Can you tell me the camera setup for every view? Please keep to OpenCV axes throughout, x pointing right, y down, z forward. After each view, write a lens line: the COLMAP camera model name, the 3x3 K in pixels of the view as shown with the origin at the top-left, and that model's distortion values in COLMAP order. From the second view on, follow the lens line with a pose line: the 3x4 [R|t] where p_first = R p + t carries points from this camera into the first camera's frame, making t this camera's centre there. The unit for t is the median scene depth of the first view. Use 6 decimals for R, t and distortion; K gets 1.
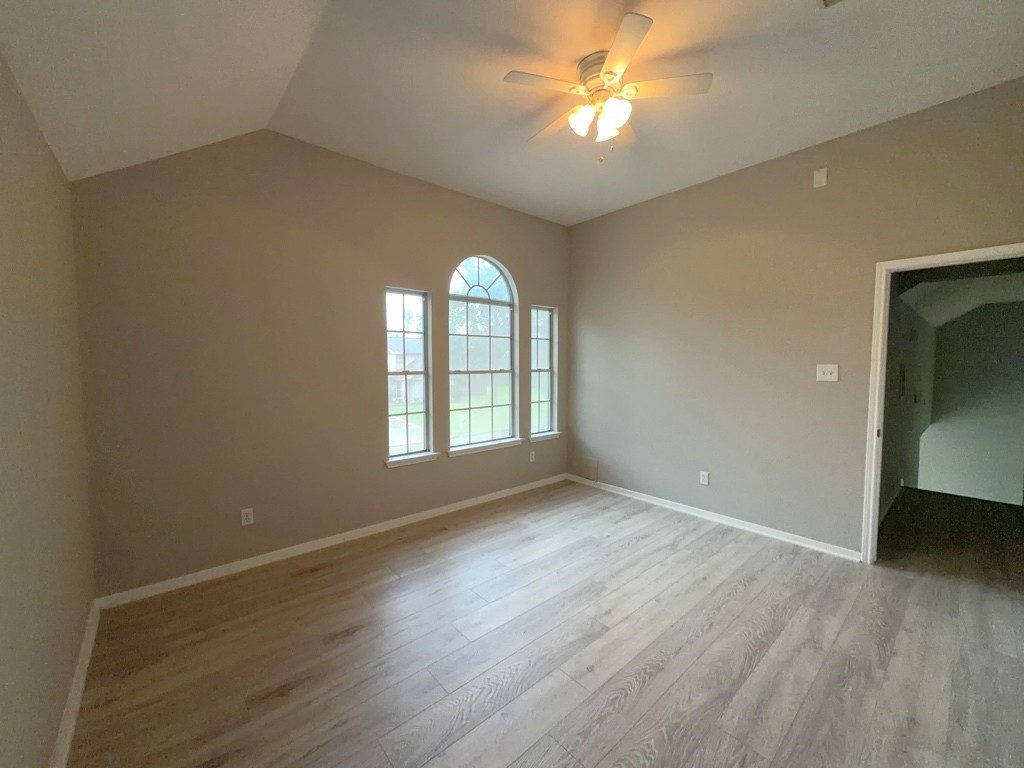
lens RADIAL K [[407.4, 0, 509.9], [0, 407.4, 382.4], [0, 0, 1]] dist [-0.001010, 0.000007]
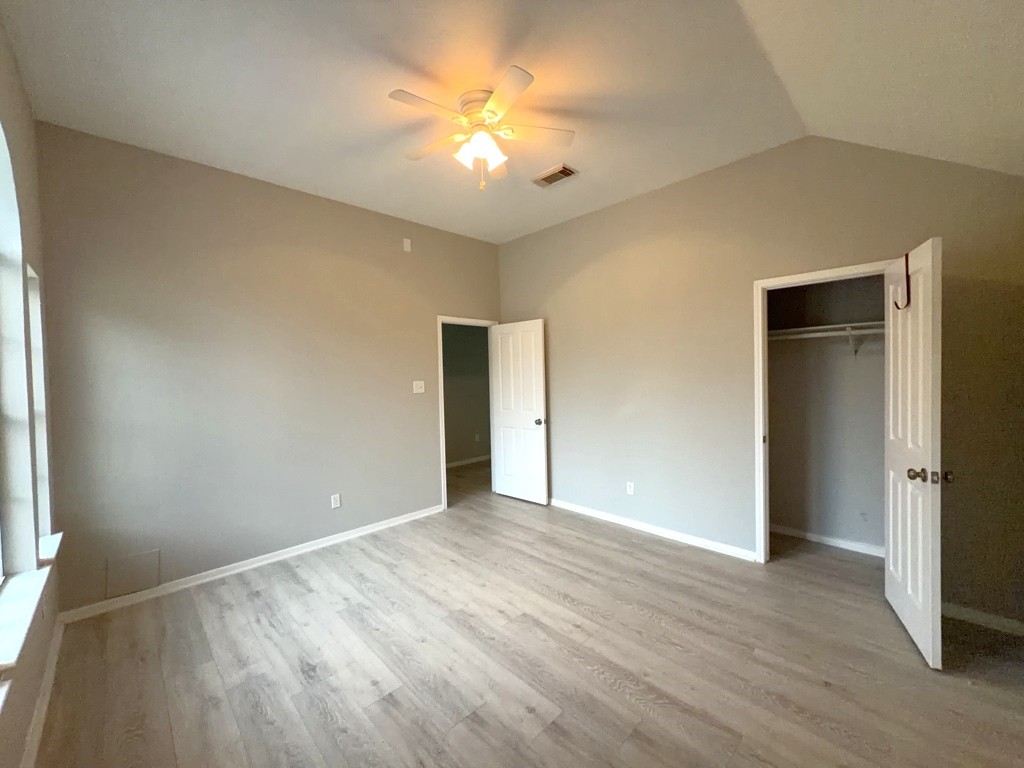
lens RADIAL K [[407.4, 0, 510.2], [0, 407.4, 386.3], [0, 0, 1]] dist [-0.001010, 0.000007]
pose [[-0.058749, -0.025671, 0.997943, -0.614119], [0.073636, 0.996835, 0.029978, -0.043900], [-0.995553, 0.075245, -0.056673, 0.747287]]
